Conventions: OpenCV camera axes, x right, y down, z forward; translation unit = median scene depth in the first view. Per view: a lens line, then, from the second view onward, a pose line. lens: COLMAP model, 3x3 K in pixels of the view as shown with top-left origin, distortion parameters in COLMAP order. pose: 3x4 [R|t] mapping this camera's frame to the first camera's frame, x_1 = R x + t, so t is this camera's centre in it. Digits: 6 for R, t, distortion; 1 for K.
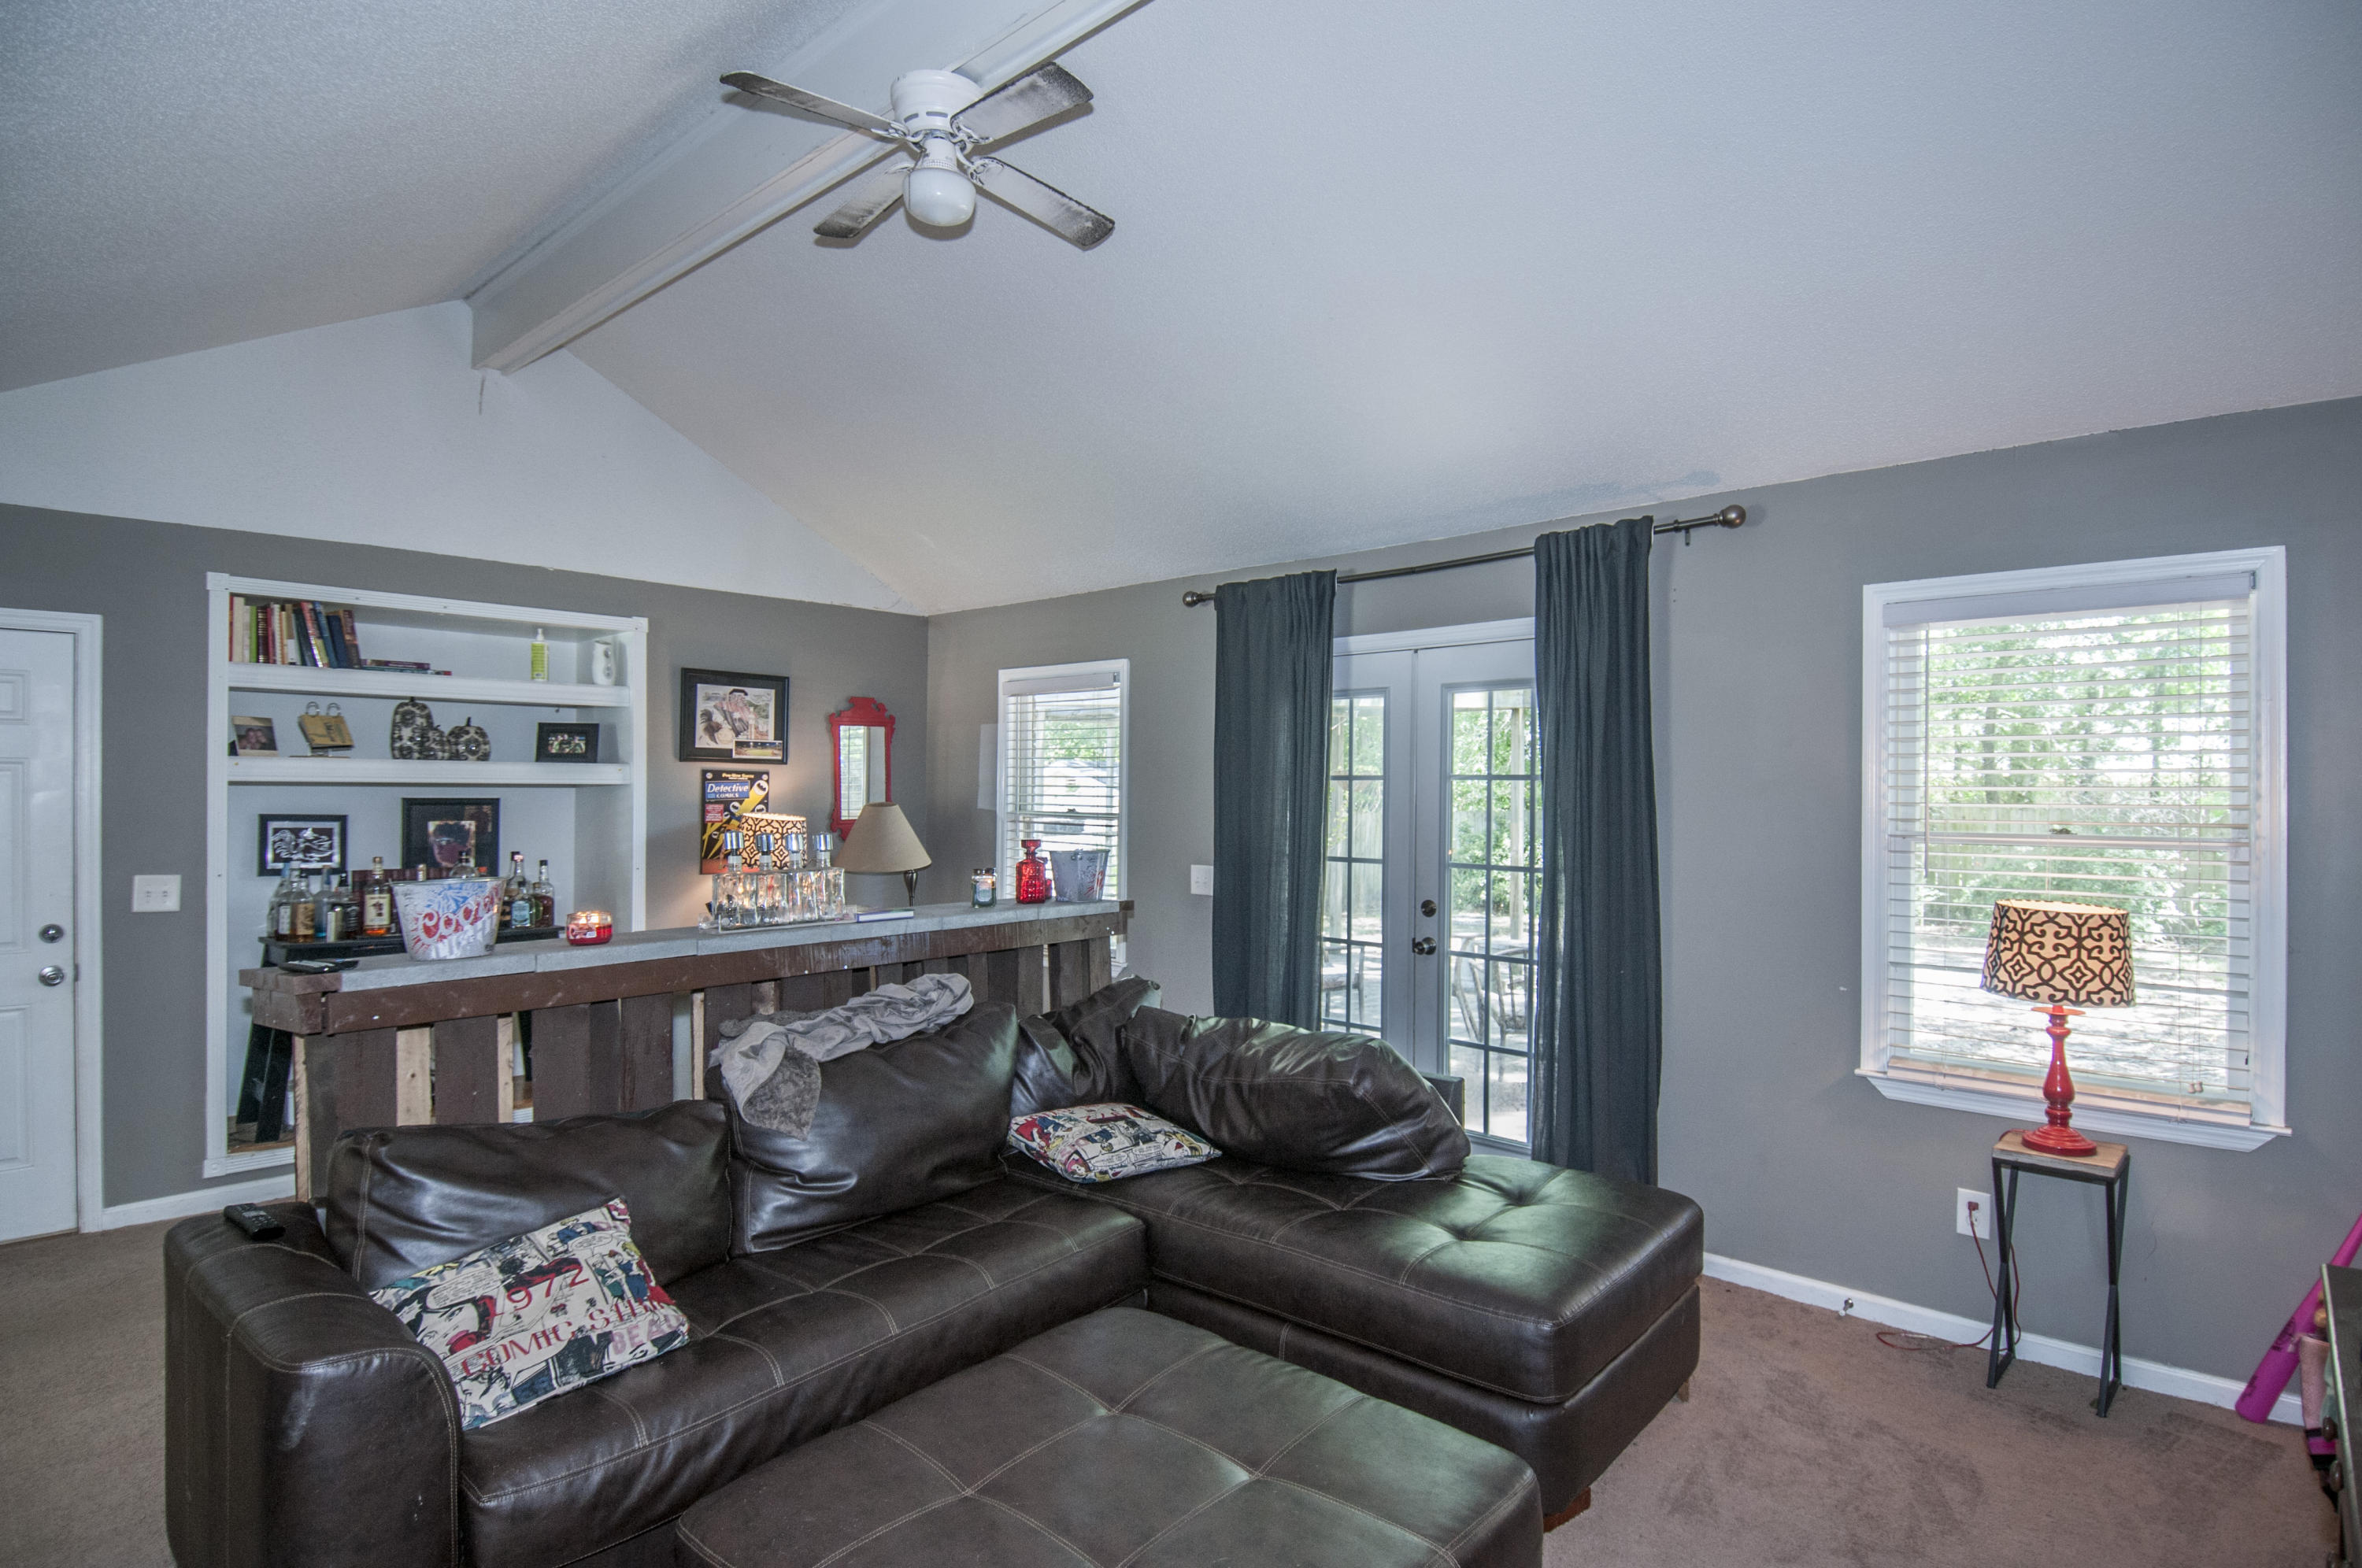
lens RADIAL K [[1227.7, 0, 1179.7], [0, 1227.7, 786.5], [0, 0, 1]] dist [-0.001372, -0.000233]
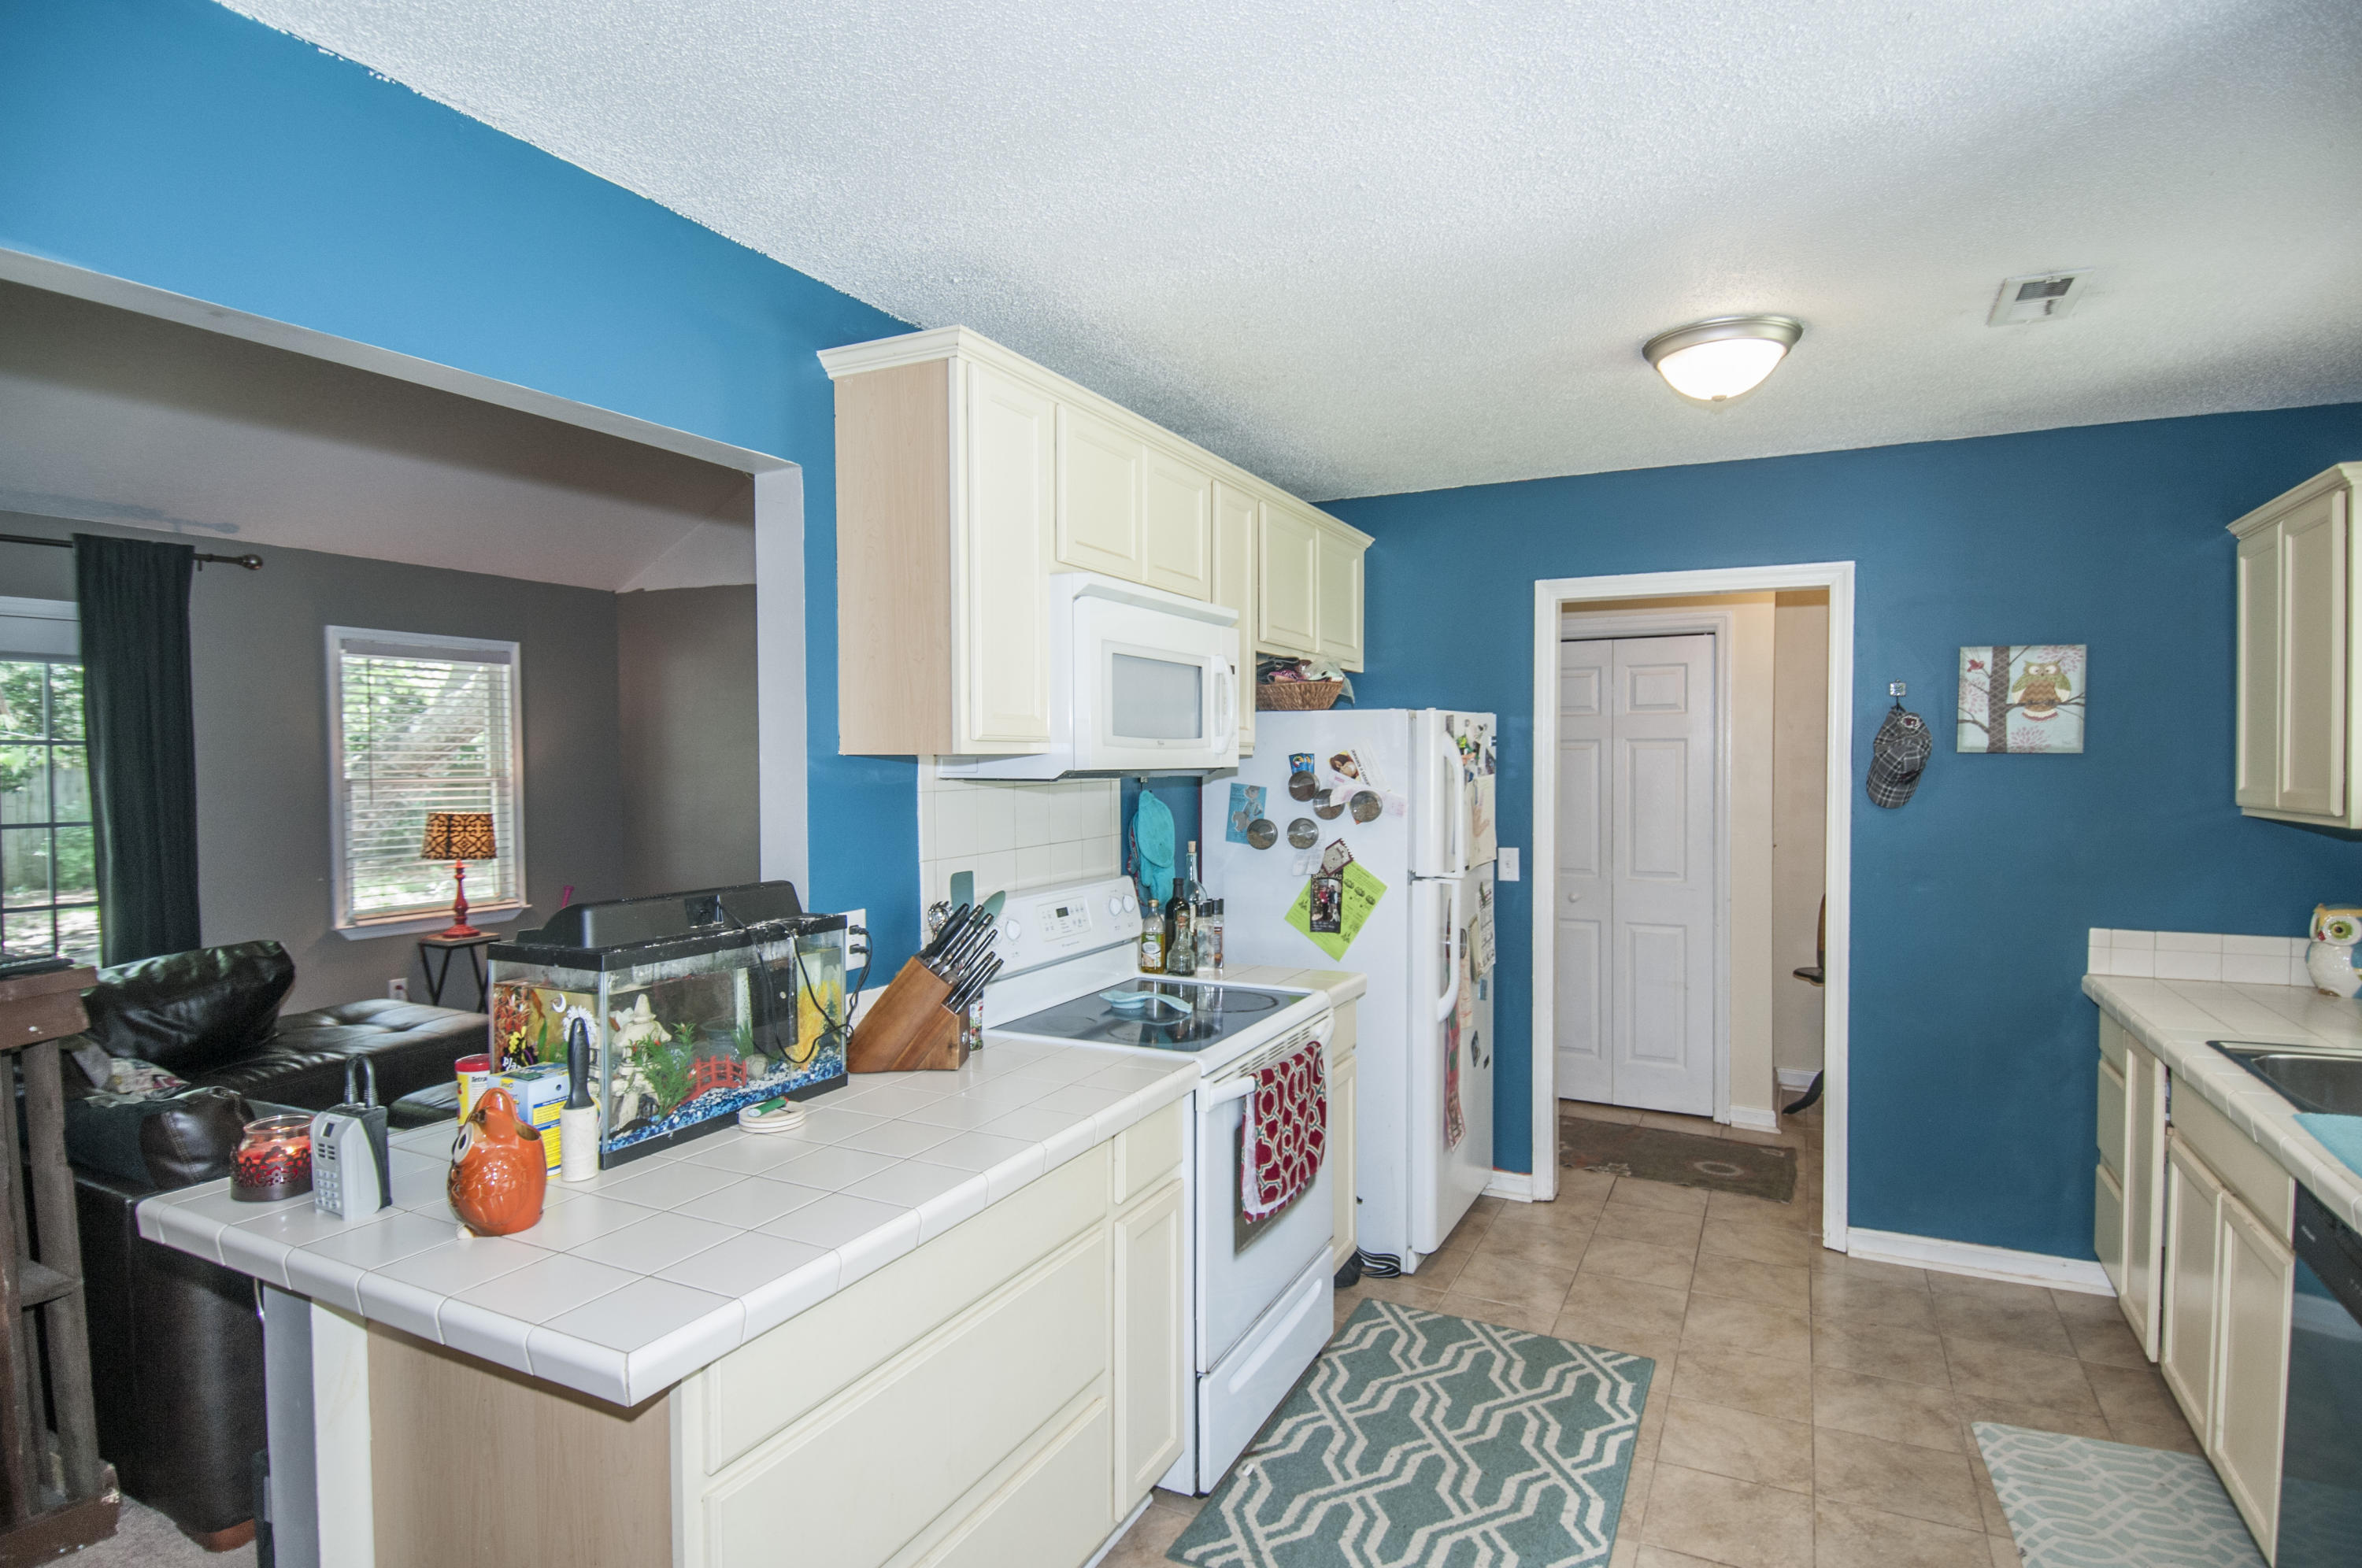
lens RADIAL K [[1227.7, 0, 1179.5], [0, 1227.7, 789.8], [0, 0, 1]] dist [-0.001372, -0.000233]
pose [[-0.240887, -0.015443, 0.970430, -1.208791], [0.008794, 0.999798, 0.018093, 0.030378], [-0.970513, 0.012892, -0.240703, 0.300095]]
